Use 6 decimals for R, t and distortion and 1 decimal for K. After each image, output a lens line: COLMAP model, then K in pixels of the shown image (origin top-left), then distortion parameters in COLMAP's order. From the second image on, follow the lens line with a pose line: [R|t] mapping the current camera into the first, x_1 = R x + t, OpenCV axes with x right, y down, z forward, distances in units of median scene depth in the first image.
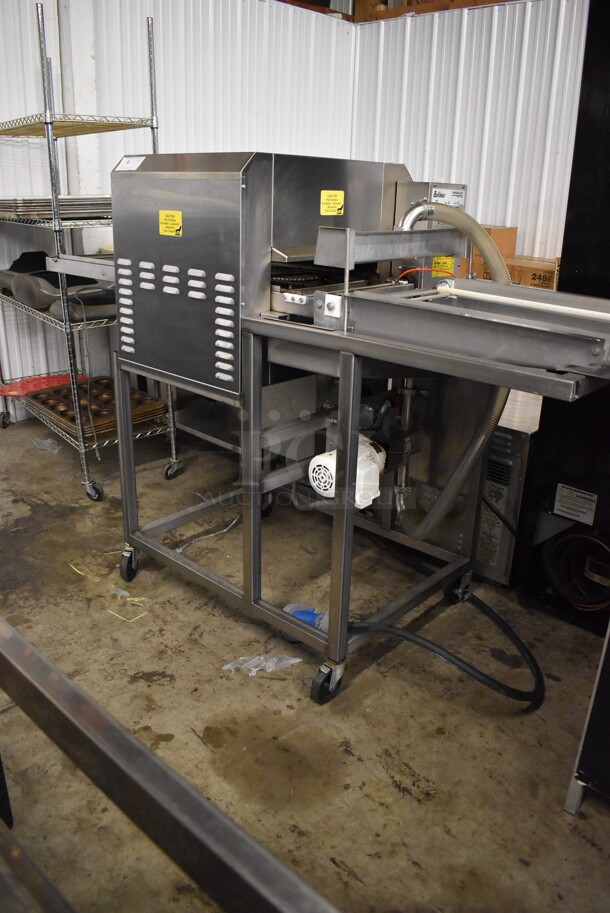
lens RADIAL K [[709.1, 0, 305.2], [0, 709.1, 455.9], [0, 0, 1]] dist [-0.100078, 0.013560]
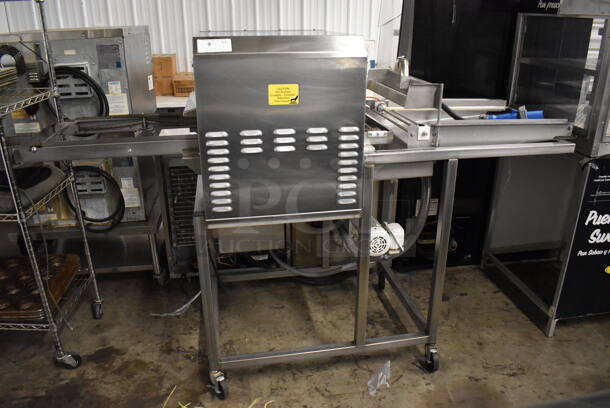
lens RADIAL K [[473.8, 0, 304.5], [0, 473.8, 202.8], [0, 0, 1]] dist [-0.100078, 0.013560]
pose [[0.614475, -0.322472, 0.720023, -0.730230], [0.302261, 0.939238, 0.162698, -0.250963], [-0.728738, 0.117661, 0.674609, 0.404544]]
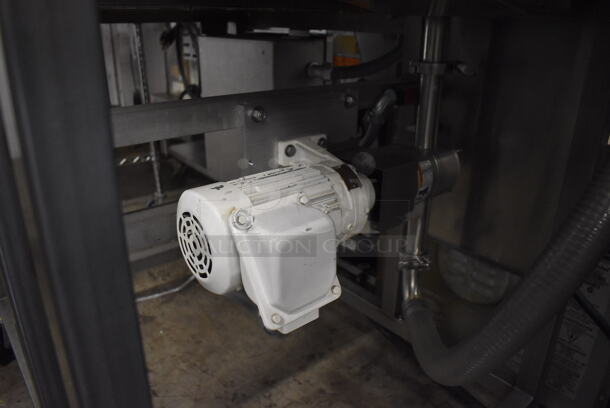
lens RADIAL K [[473.8, 0, 302.3], [0, 473.8, 200.8], [0, 0, 1]] dist [-0.100078, 0.013560]
pose [[0.989768, 0.039628, -0.137071, 0.112418], [-0.038484, 0.999199, 0.010987, 0.001060], [0.137397, -0.005600, 0.990500, 0.709445]]
